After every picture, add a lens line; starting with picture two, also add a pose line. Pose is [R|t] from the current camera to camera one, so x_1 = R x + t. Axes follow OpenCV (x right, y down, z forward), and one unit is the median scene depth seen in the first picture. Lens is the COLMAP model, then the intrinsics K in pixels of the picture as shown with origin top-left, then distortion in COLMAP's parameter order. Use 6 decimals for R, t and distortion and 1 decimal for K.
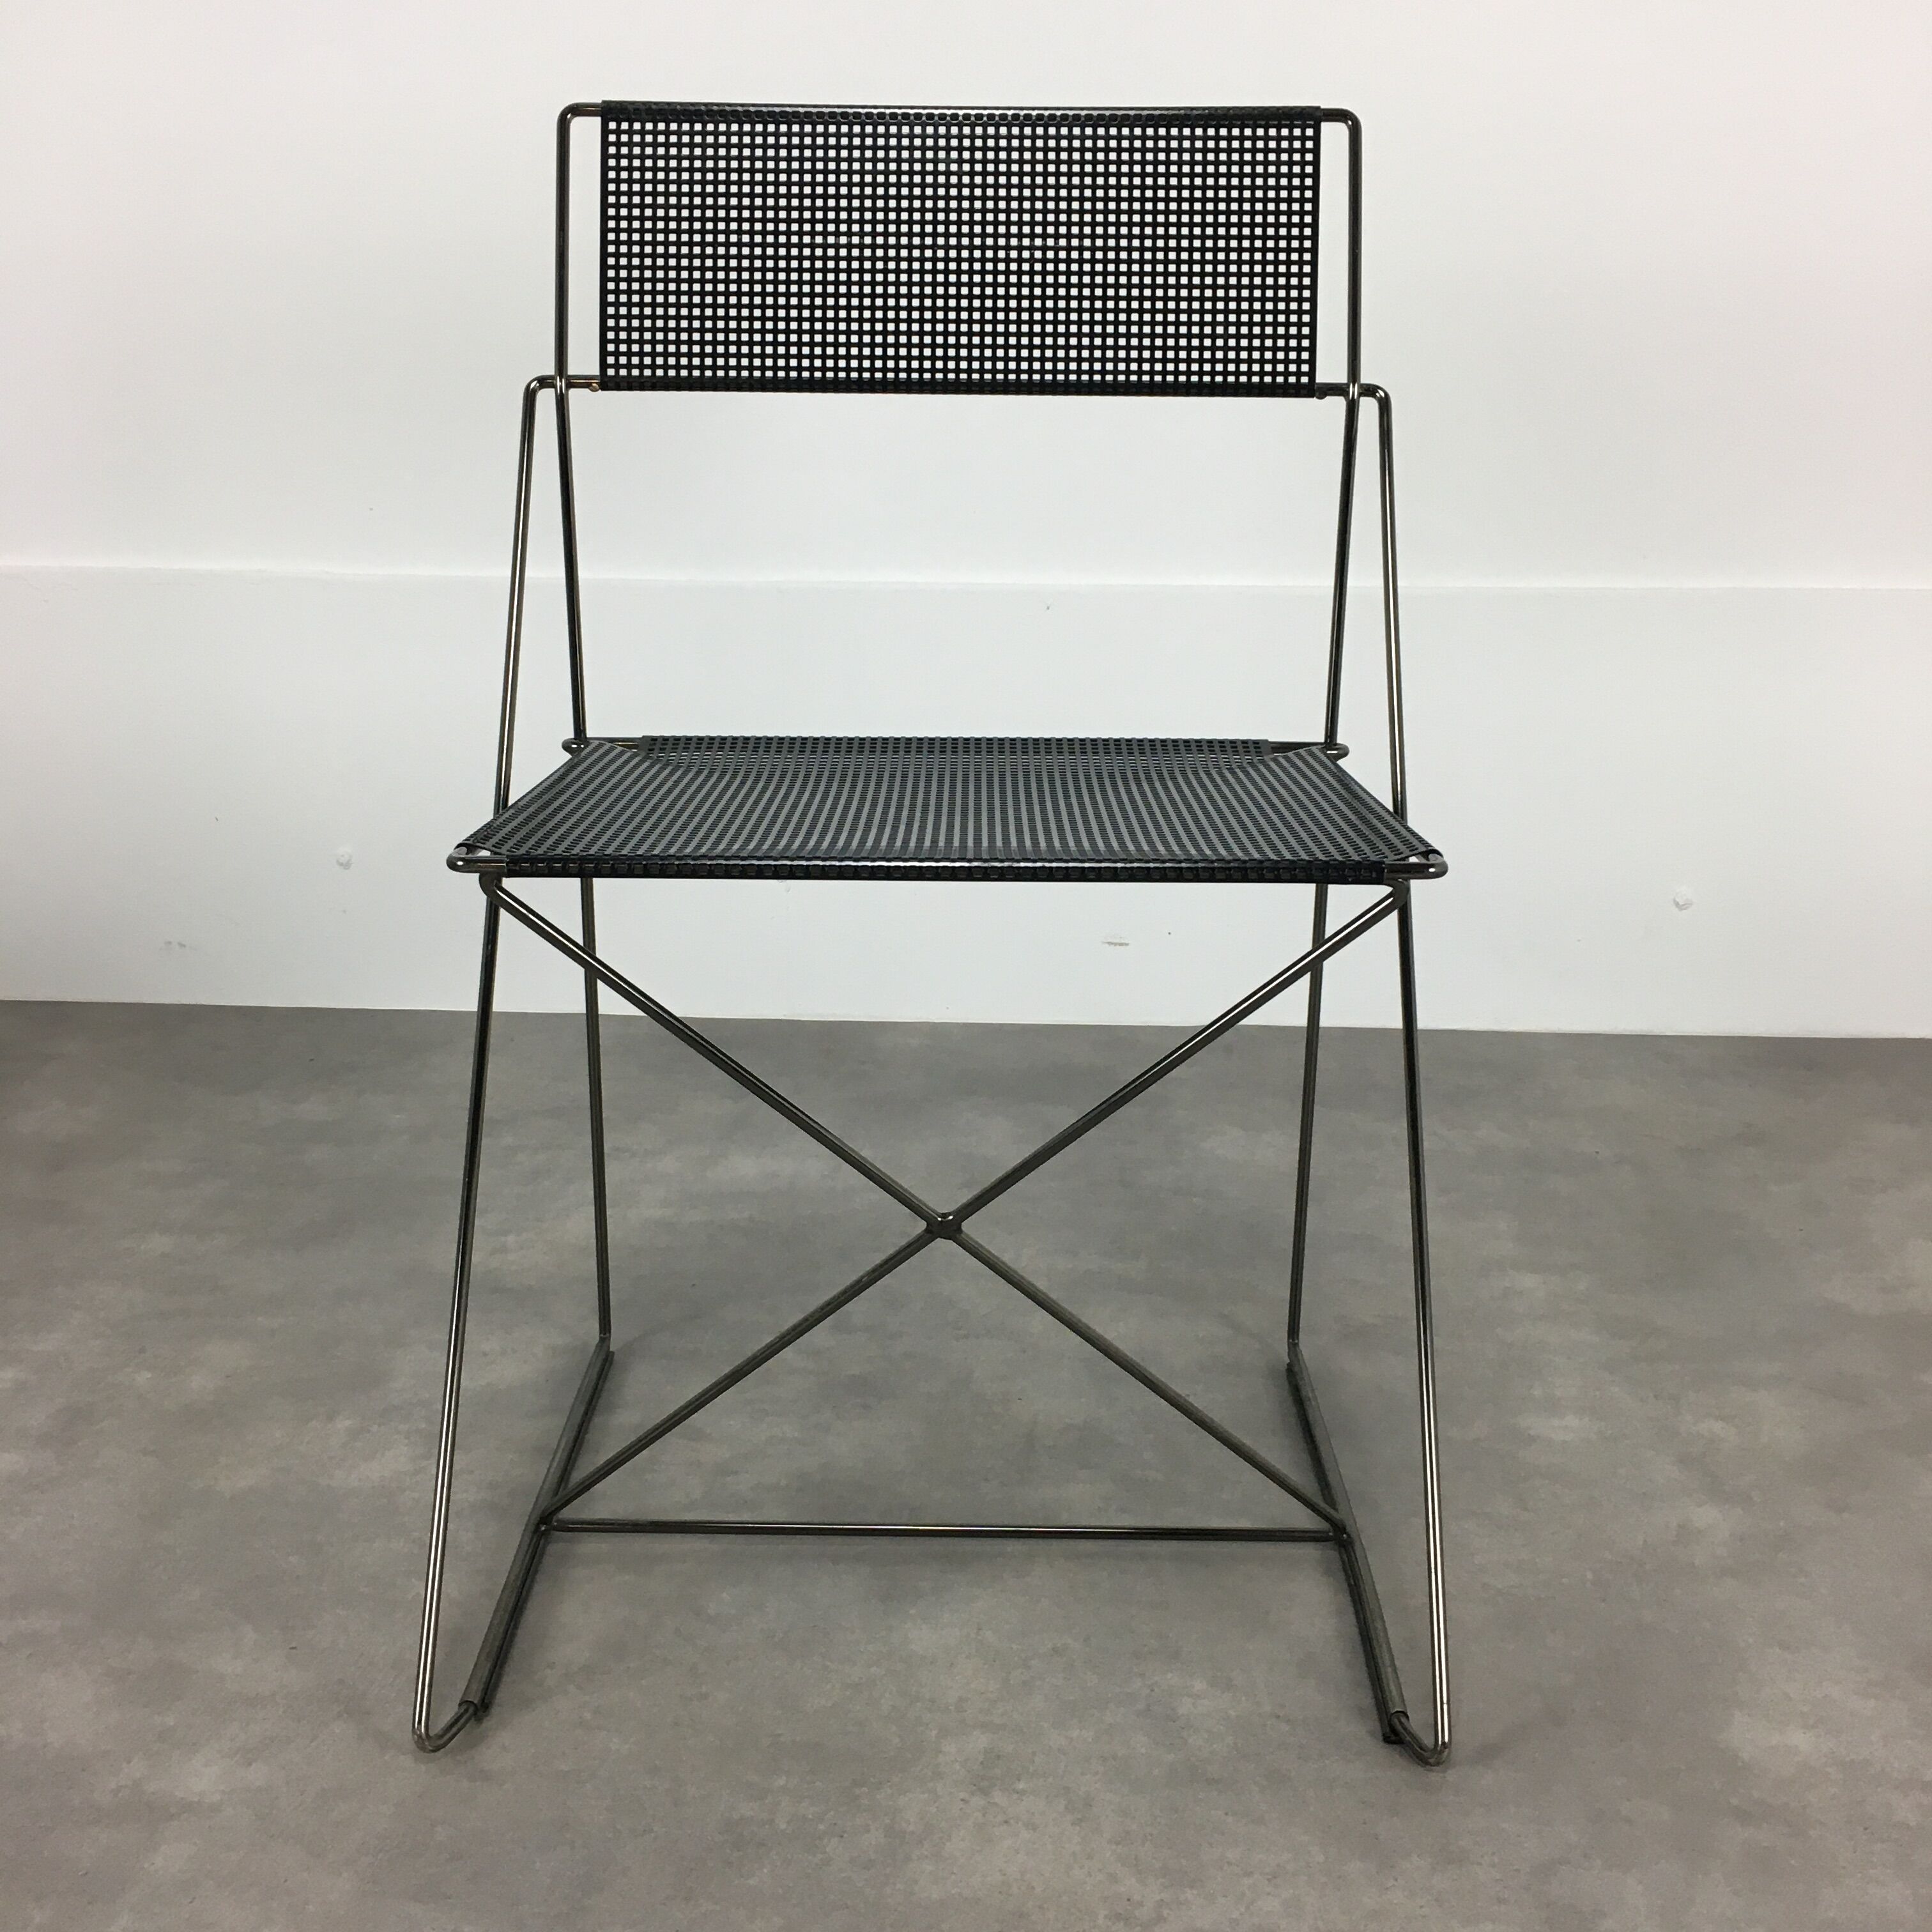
lens RADIAL K [[2208.0, 0, 966.2], [0, 2208.0, 970.0], [0, 0, 1]] dist [0.026424, 0.000000]
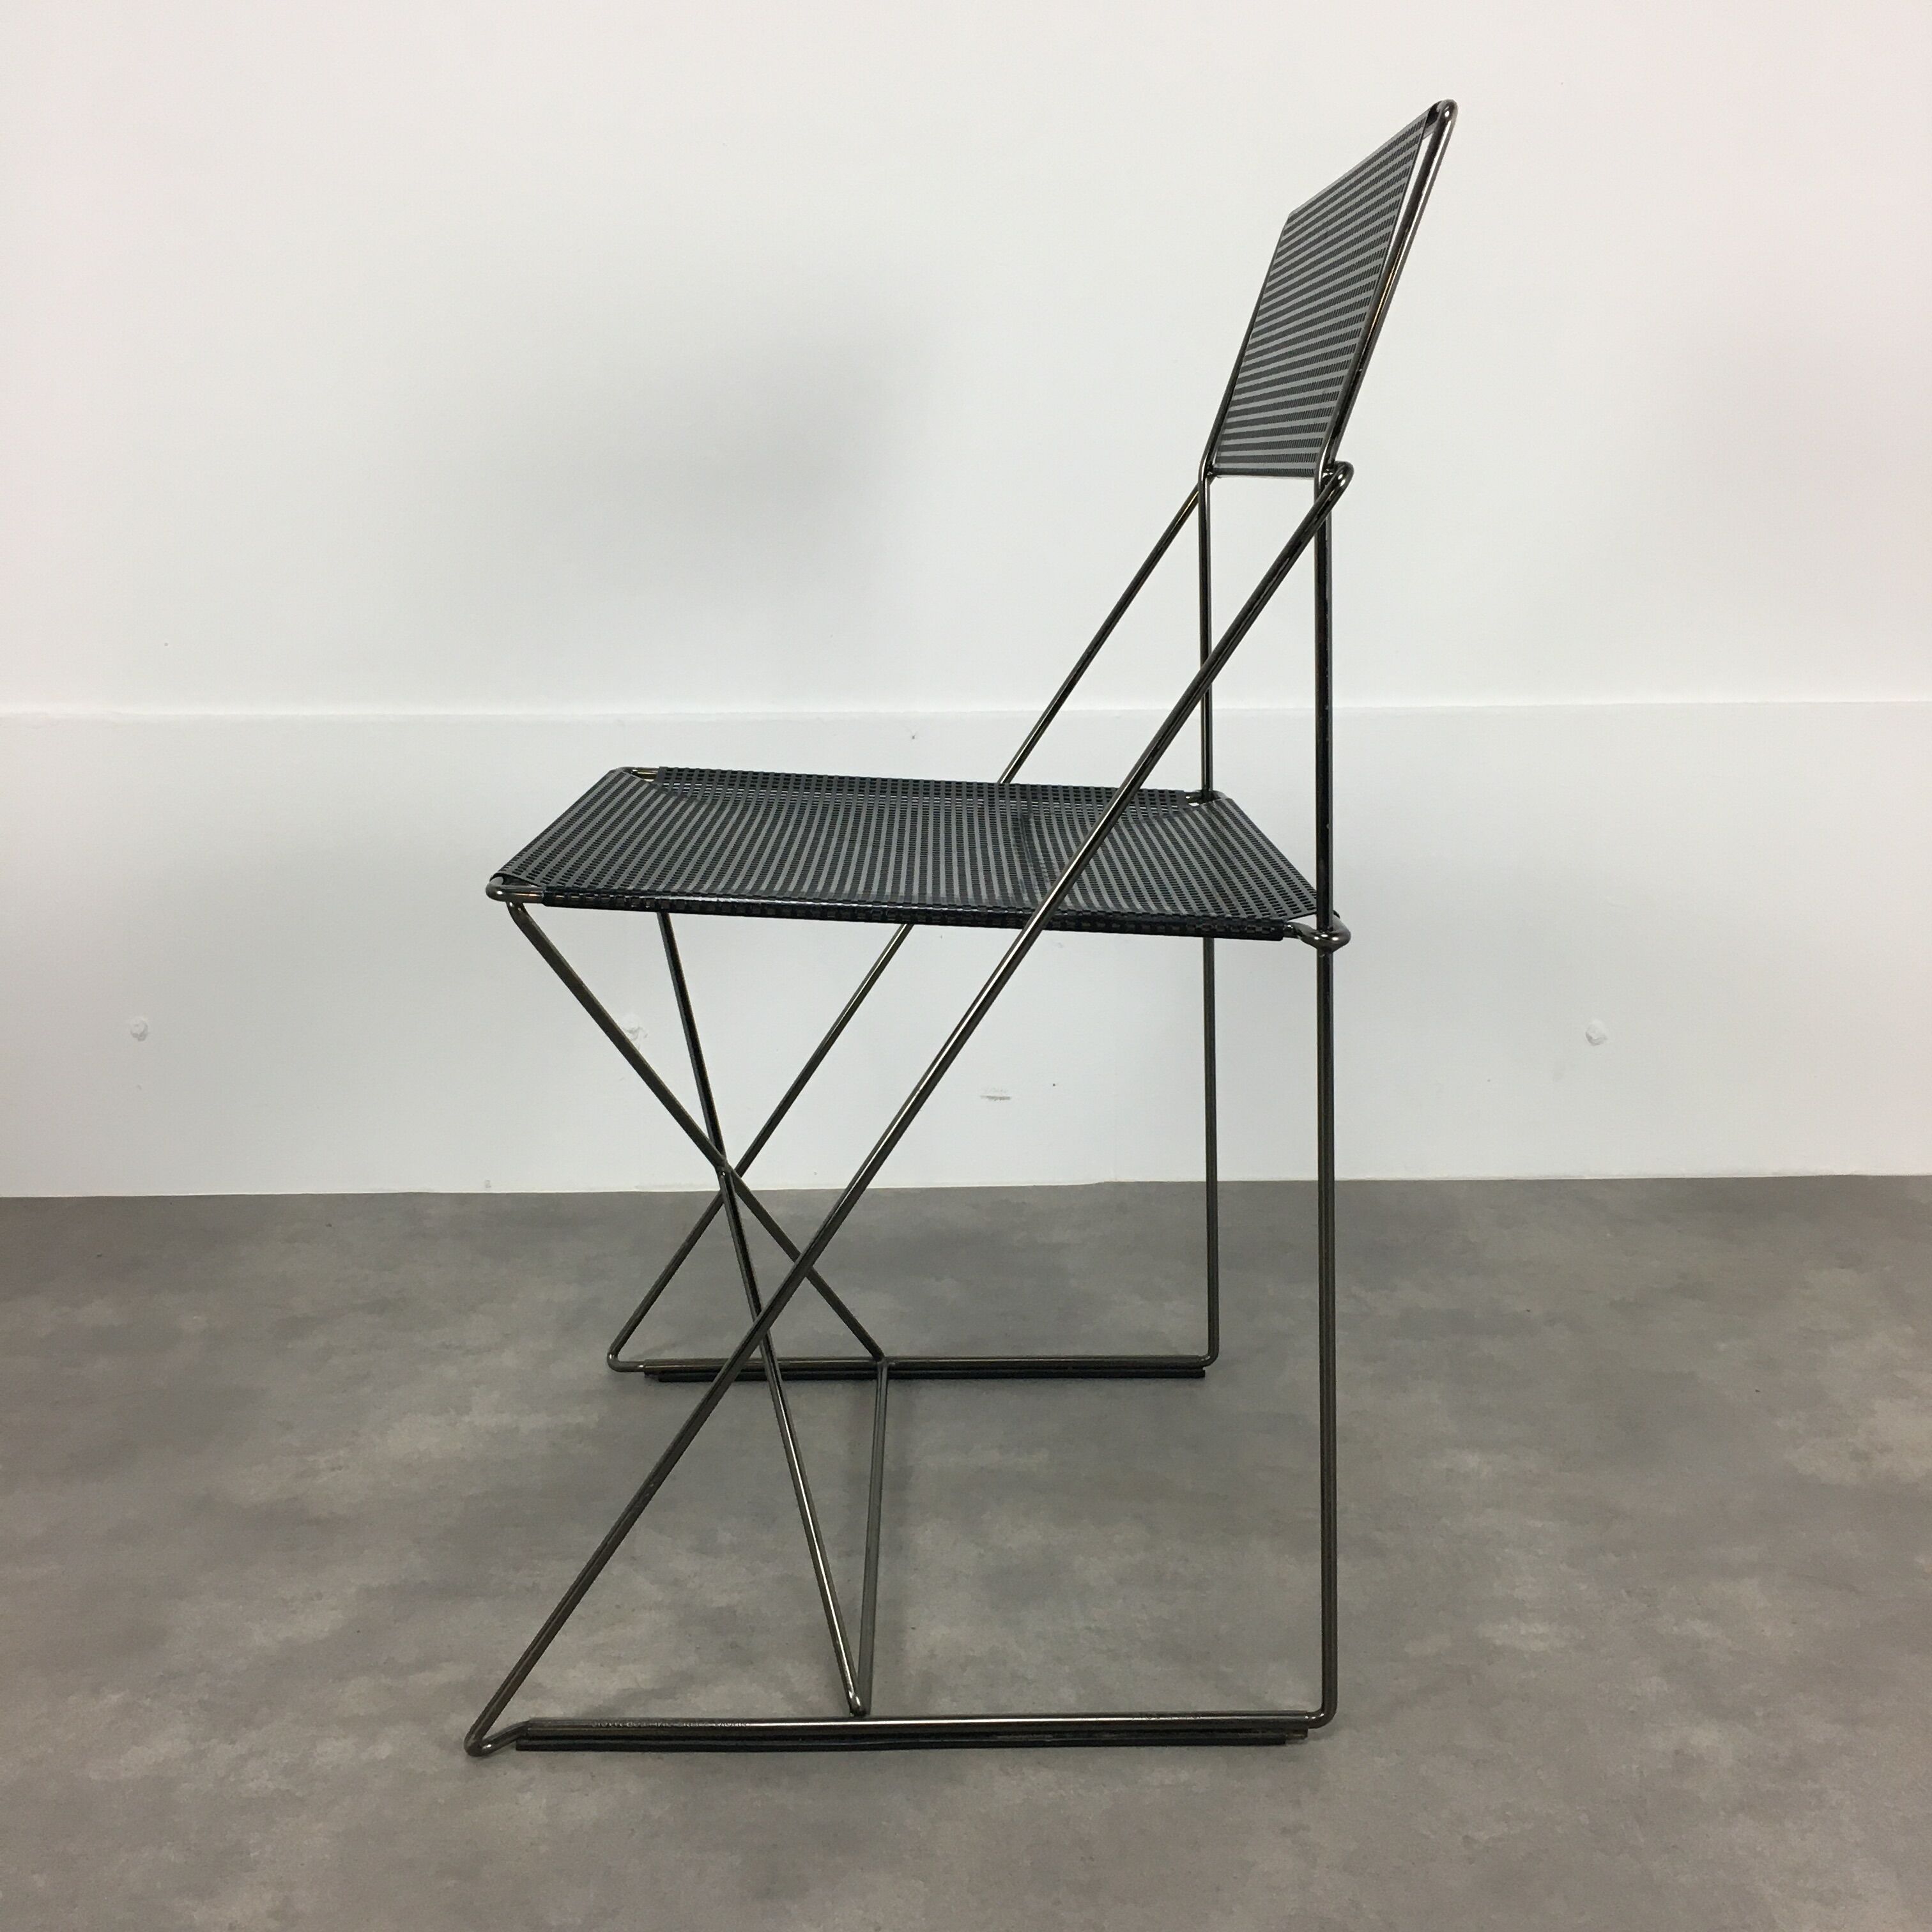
lens RADIAL K [[2208.0, 0, 962.1], [0, 2208.0, 975.6], [0, 0, 1]] dist [0.026424, 0.000000]
pose [[0.997713, -0.025461, 0.062609, -0.003995], [0.029623, 0.997348, -0.066477, -0.002675], [-0.060750, 0.068179, 0.995822, 0.109116]]
